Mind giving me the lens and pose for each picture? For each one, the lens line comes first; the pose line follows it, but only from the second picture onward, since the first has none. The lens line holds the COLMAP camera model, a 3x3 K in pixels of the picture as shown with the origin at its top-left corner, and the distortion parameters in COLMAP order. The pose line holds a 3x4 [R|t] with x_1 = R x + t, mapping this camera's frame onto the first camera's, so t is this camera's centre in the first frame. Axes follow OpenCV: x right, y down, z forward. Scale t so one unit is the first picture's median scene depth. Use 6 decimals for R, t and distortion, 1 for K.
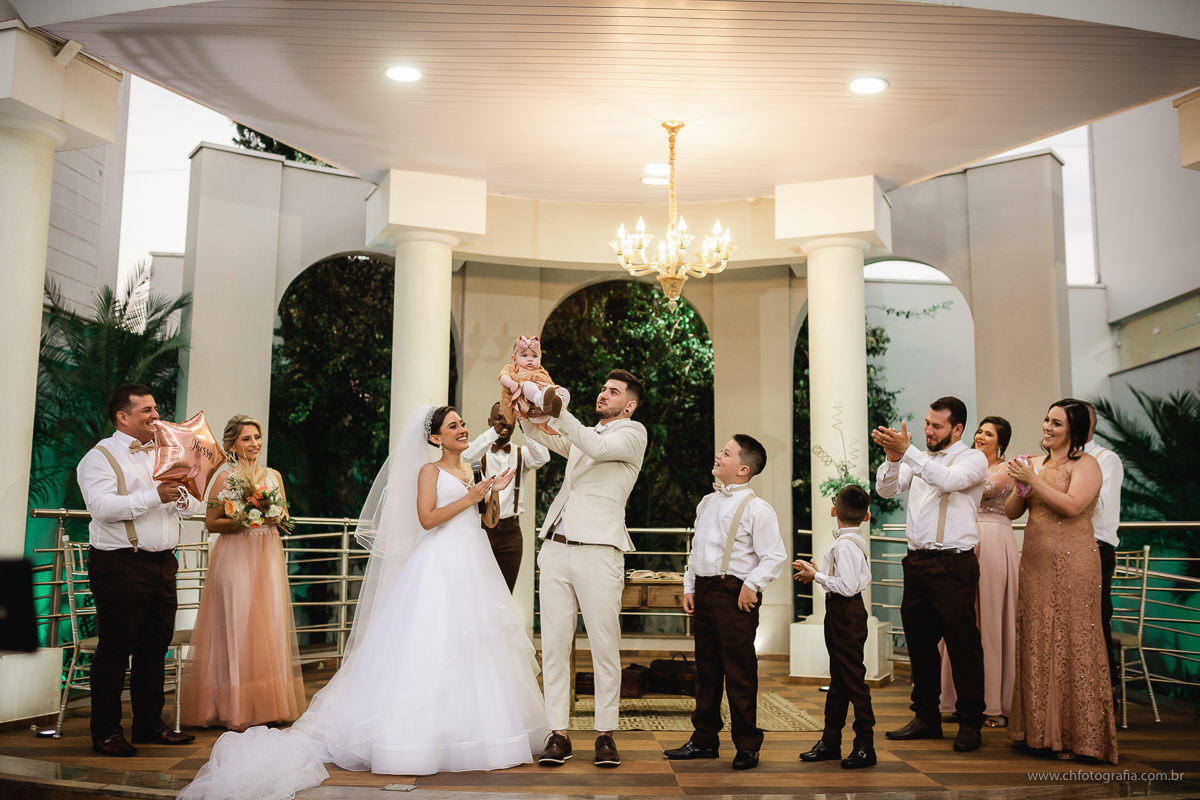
lens RADIAL K [[1130.9, 0, 600.0], [0, 1130.9, 400.0], [0, 0, 1]] dist [-0.089447, 0.119868]
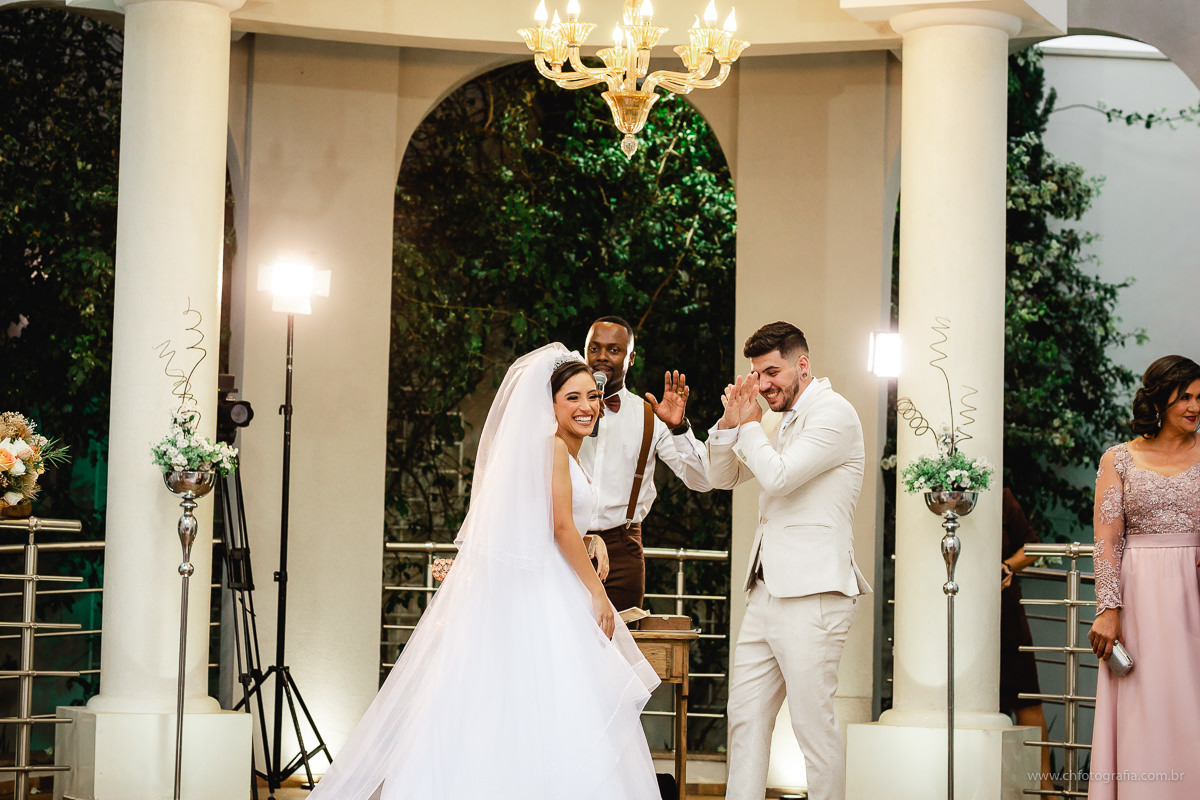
lens RADIAL K [[2774.7, 0, 570.1], [0, 2774.7, 401.5], [0, 0, 1]] dist [-0.034542, 0.052580]
pose [[0.999854, 0.016845, 0.002872, 0.027117], [-0.016981, 0.998242, 0.056792, -0.029073], [-0.001910, -0.056832, 0.998382, -0.310729]]
